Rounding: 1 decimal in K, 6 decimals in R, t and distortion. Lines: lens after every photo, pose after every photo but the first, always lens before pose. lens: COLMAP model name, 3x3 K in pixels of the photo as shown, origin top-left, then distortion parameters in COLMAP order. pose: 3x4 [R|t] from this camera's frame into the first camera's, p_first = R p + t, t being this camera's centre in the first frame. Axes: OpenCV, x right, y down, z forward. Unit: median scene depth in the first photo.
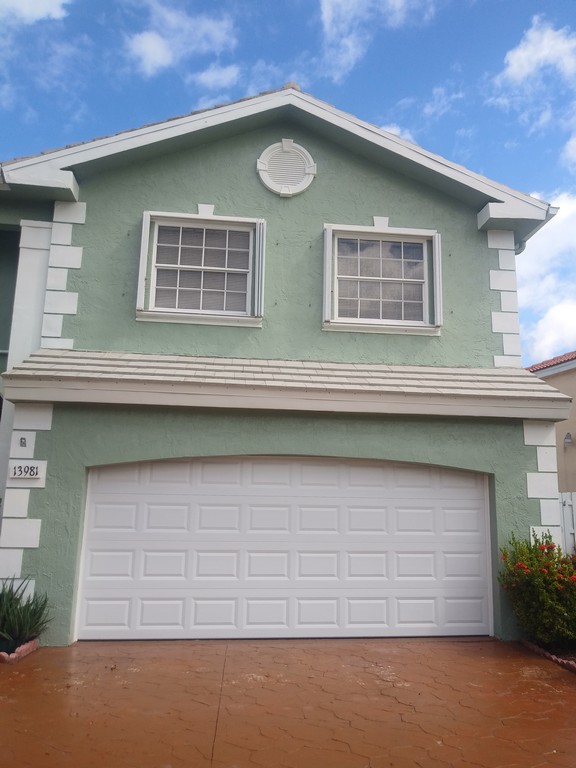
lens RADIAL K [[623.2, 0, 285.9], [0, 623.2, 378.6], [0, 0, 1]] dist [0.058094, -0.048038]
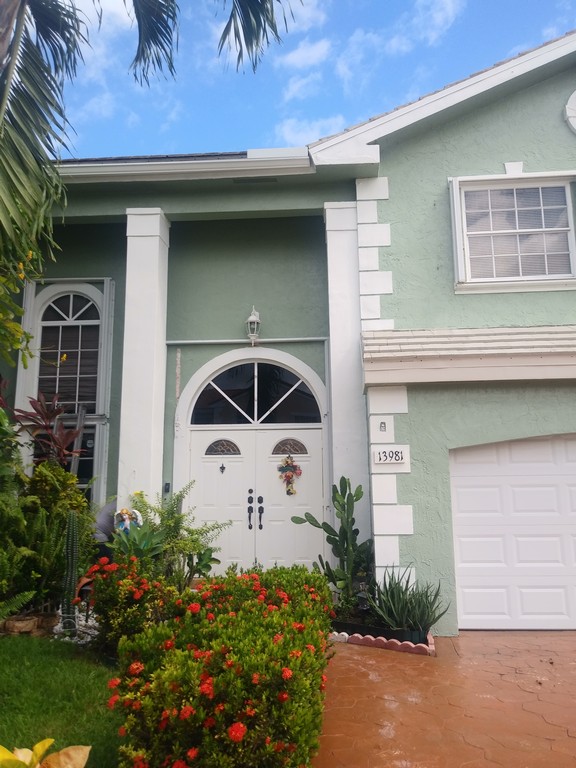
lens RADIAL K [[623.2, 0, 289.7], [0, 623.2, 375.8], [0, 0, 1]] dist [0.058094, -0.048038]
pose [[0.986310, -0.067209, -0.150586, -0.349648], [0.071297, 0.997215, 0.021904, -0.007819], [0.148694, -0.032341, 0.988354, 0.021087]]
